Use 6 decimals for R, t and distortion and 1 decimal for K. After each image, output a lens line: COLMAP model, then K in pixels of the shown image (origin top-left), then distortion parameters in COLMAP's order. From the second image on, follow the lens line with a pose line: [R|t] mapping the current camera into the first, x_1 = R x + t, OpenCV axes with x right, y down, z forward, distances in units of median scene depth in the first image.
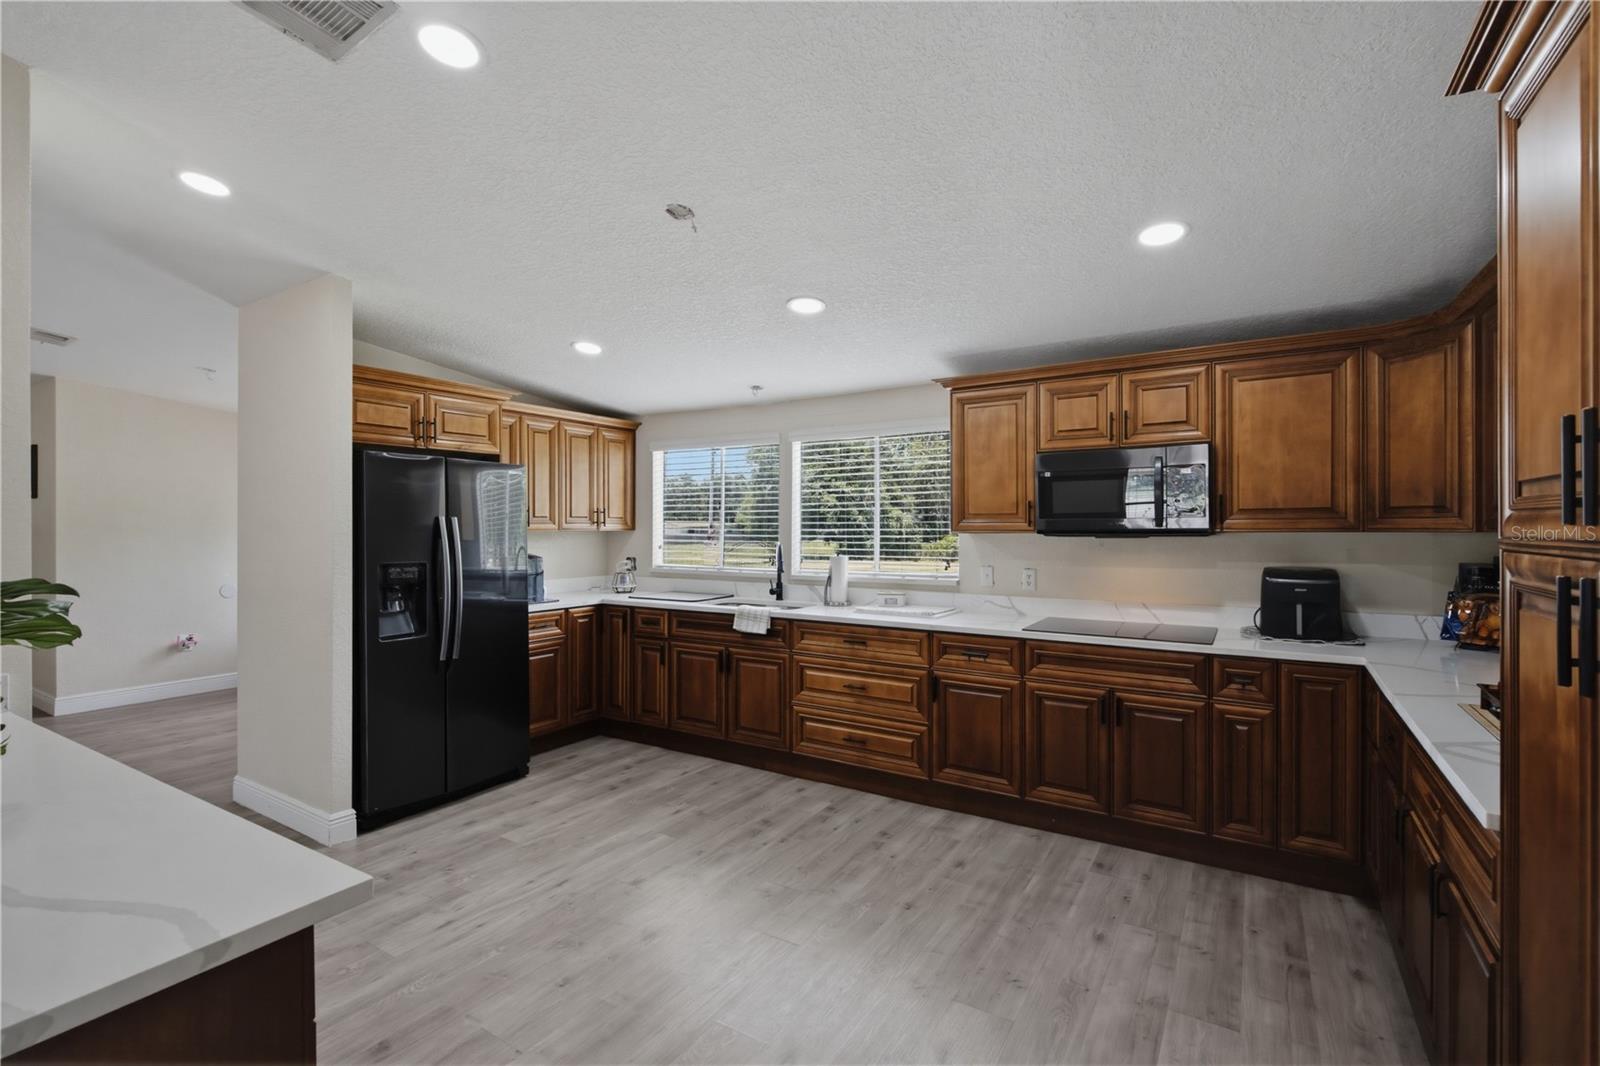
lens RADIAL K [[719.0, 0, 795.9], [0, 719.0, 528.7], [0, 0, 1]] dist [0.000640, 0.000086]
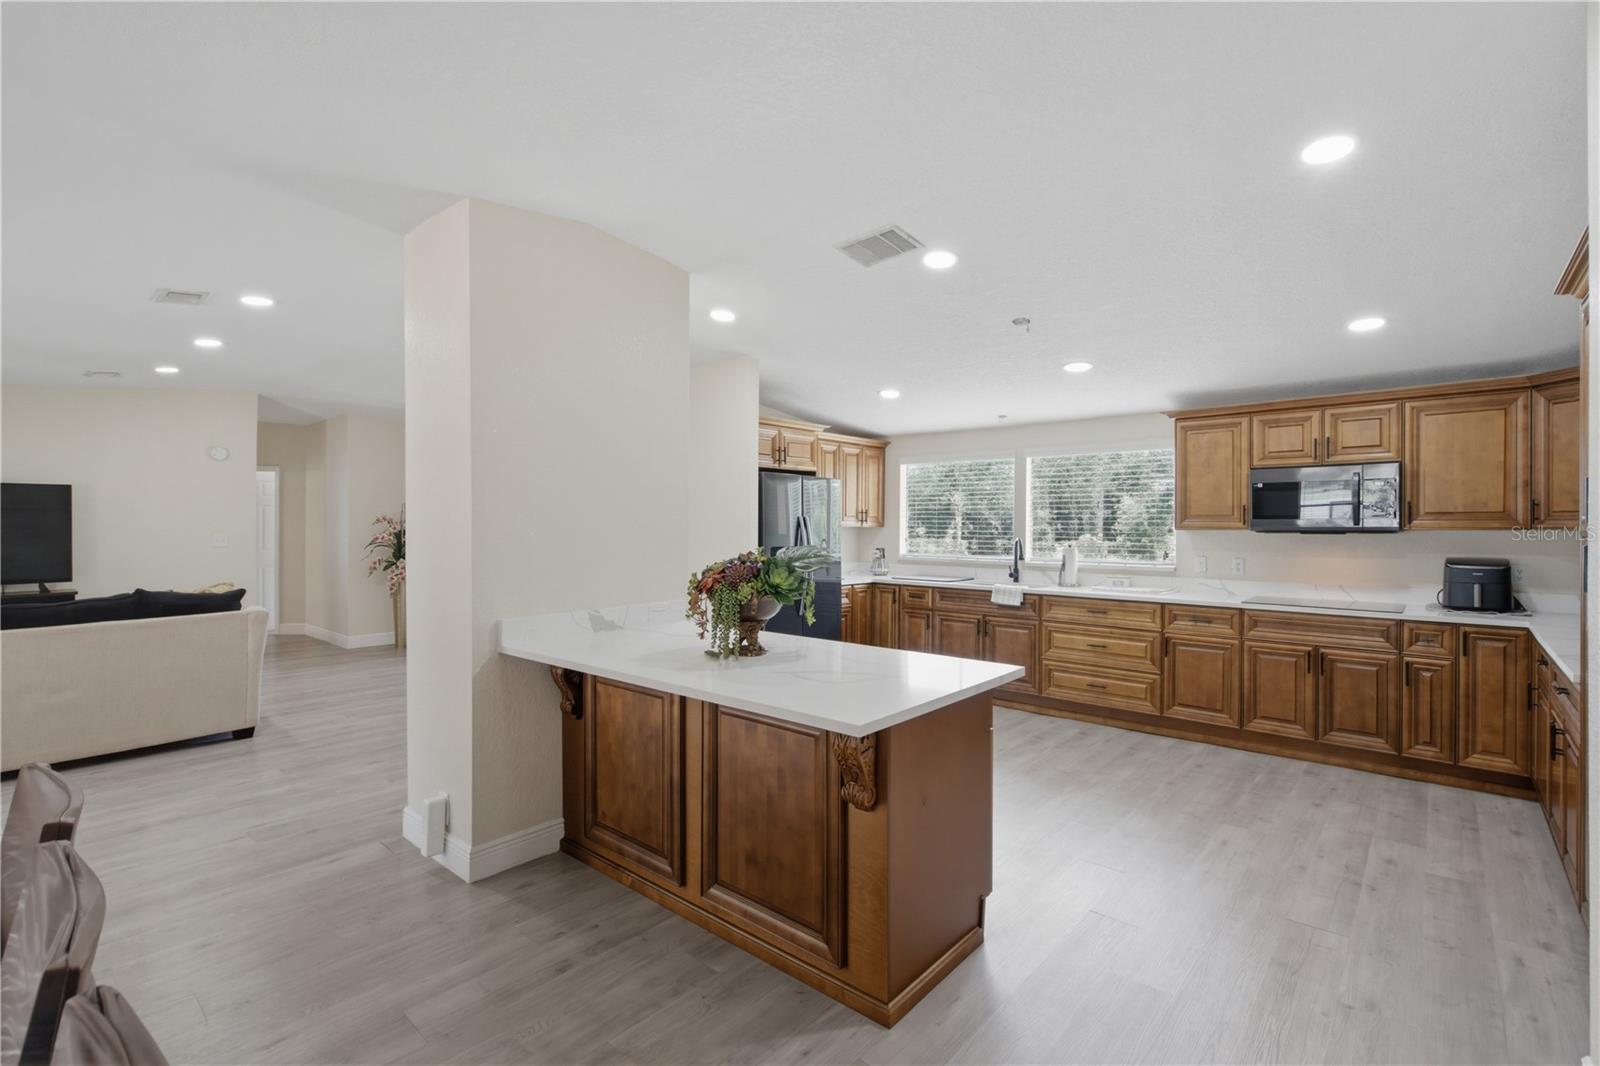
lens RADIAL K [[719.0, 0, 795.9], [0, 719.0, 528.7], [0, 0, 1]] dist [0.000640, 0.000086]
pose [[0.987283, 0.005210, -0.158890, -0.273632], [-0.004750, 0.999983, 0.003277, 0.003106], [0.158904, -0.002481, 0.987291, -0.424388]]
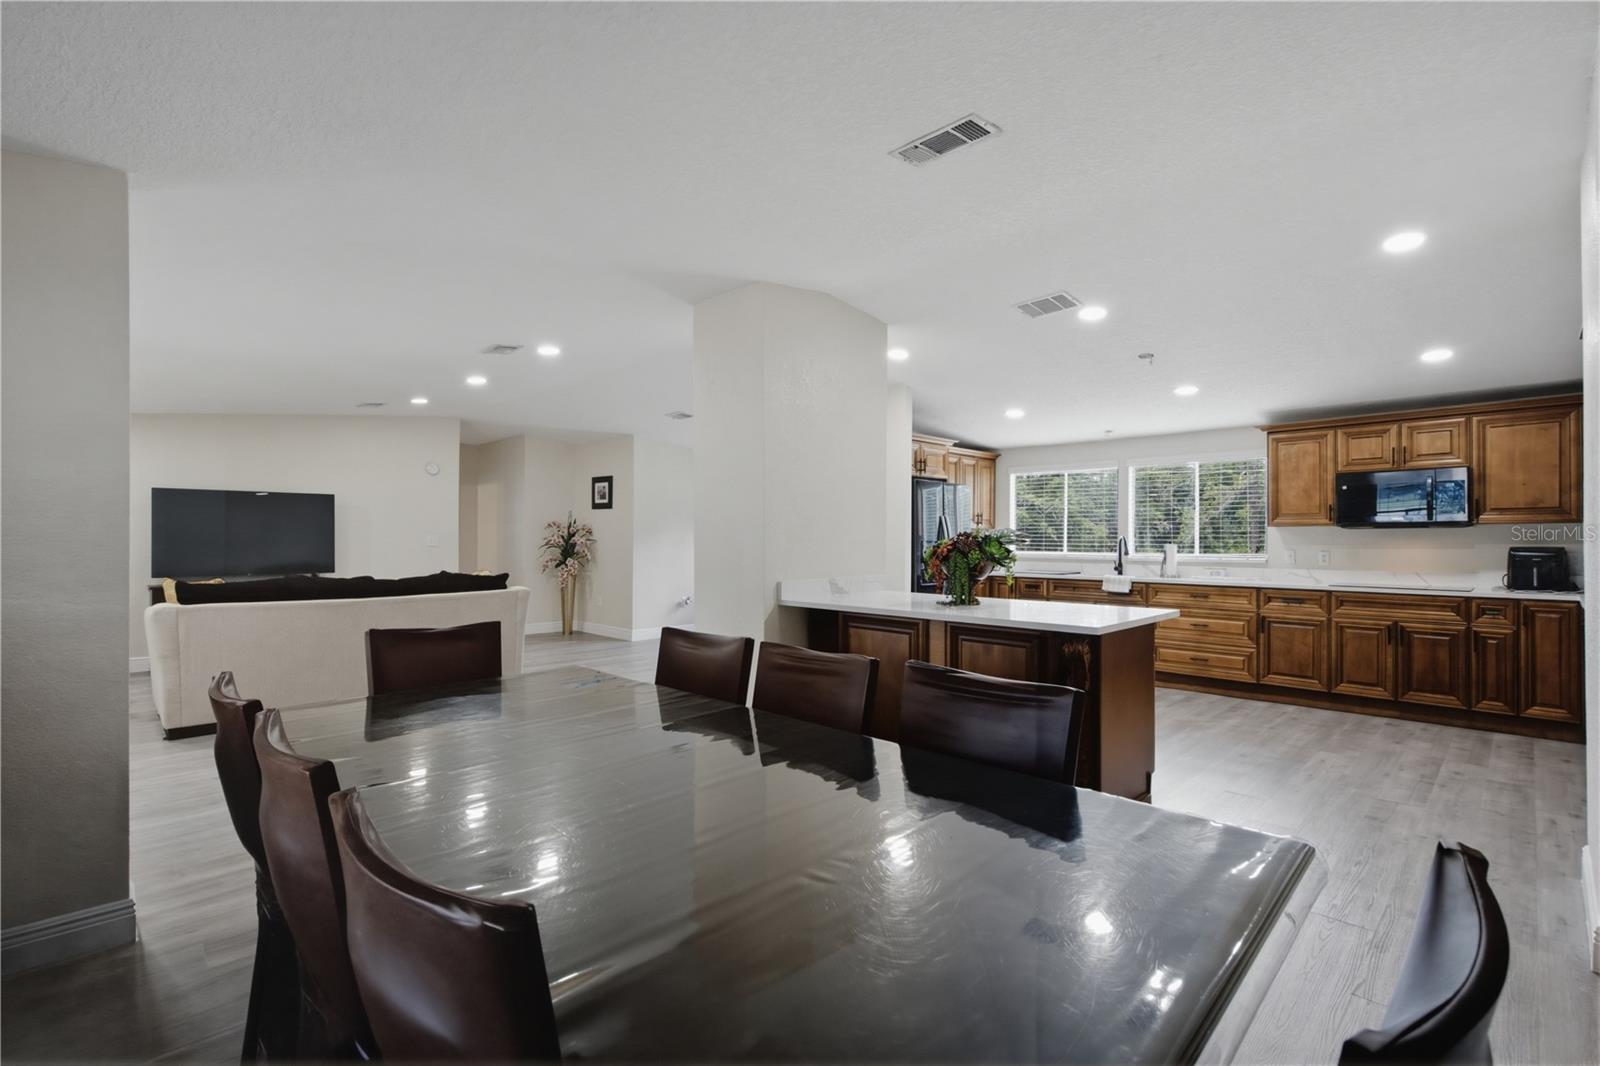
lens RADIAL K [[717.4, 0, 798.3], [0, 717.4, 537.2], [0, 0, 1]] dist [0.001268, 0.000374]
pose [[0.975082, 0.003378, -0.221820, -0.450039], [-0.004770, 0.999972, -0.005737, 0.045547], [0.221795, 0.006652, 0.975071, -0.763467]]
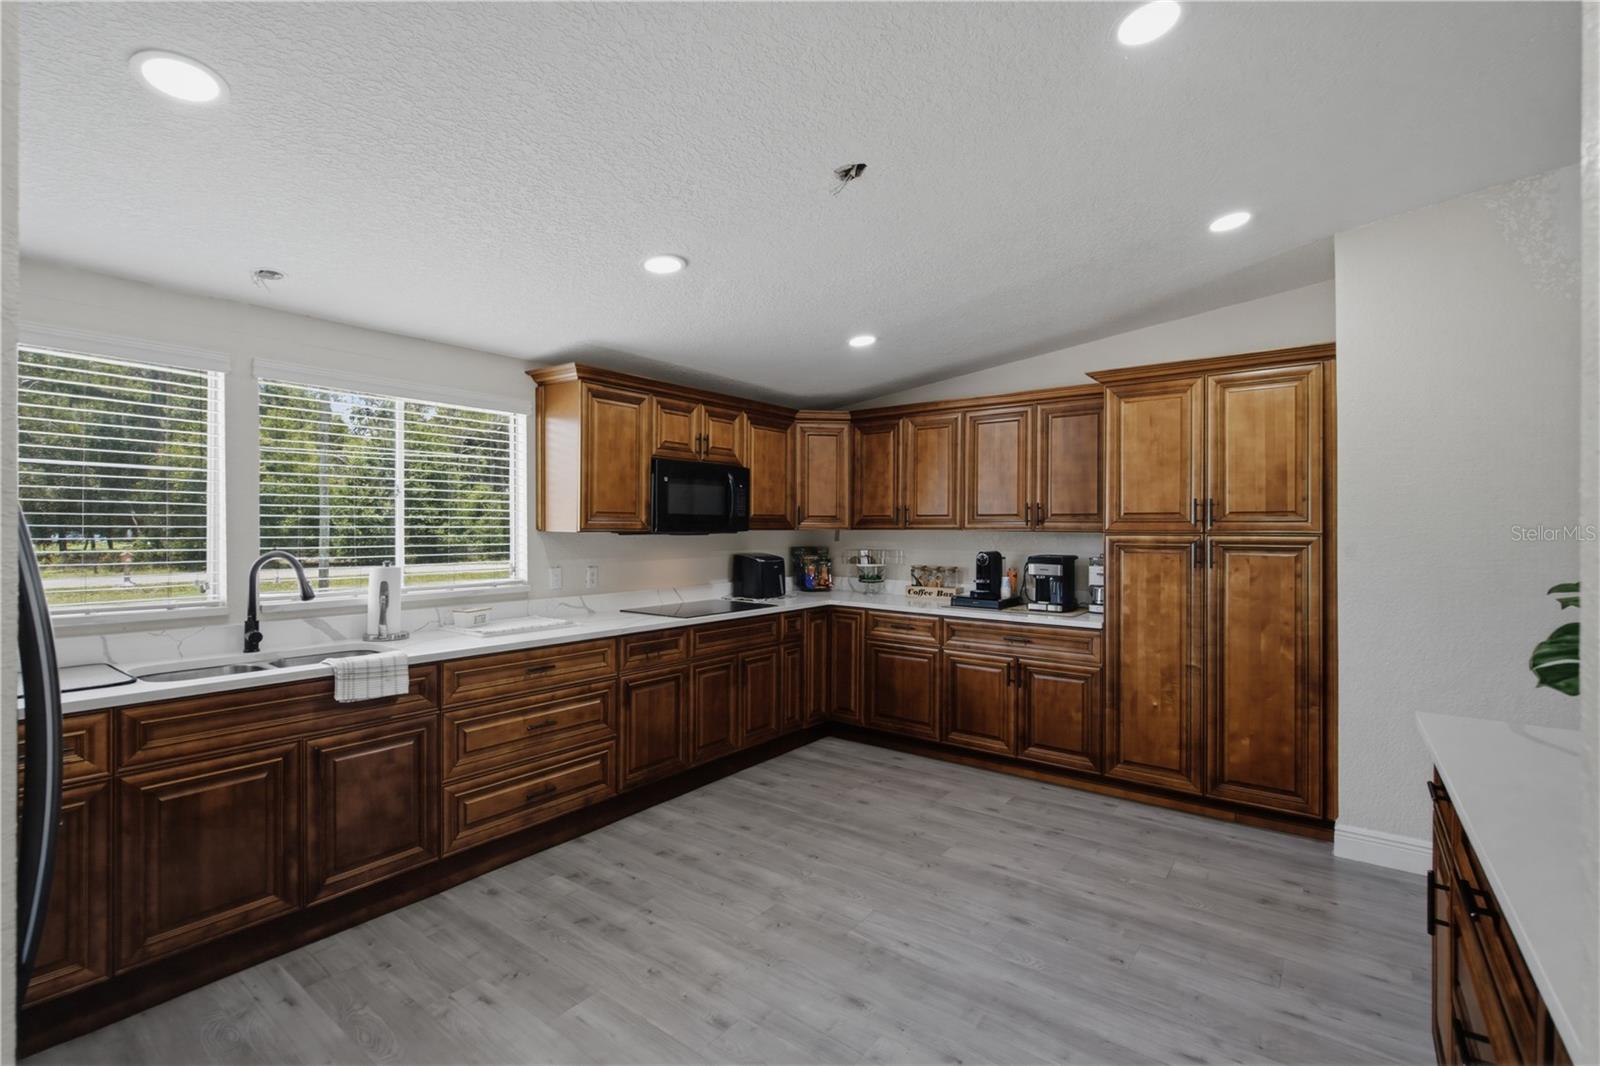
lens RADIAL K [[719.0, 0, 795.9], [0, 719.0, 528.7], [0, 0, 1]] dist [0.000640, 0.000086]
pose [[0.087903, 0.001087, 0.996128, -0.735469], [-0.000969, 0.999999, -0.001006, 0.002766], [-0.996129, -0.000877, 0.087904, 0.689925]]
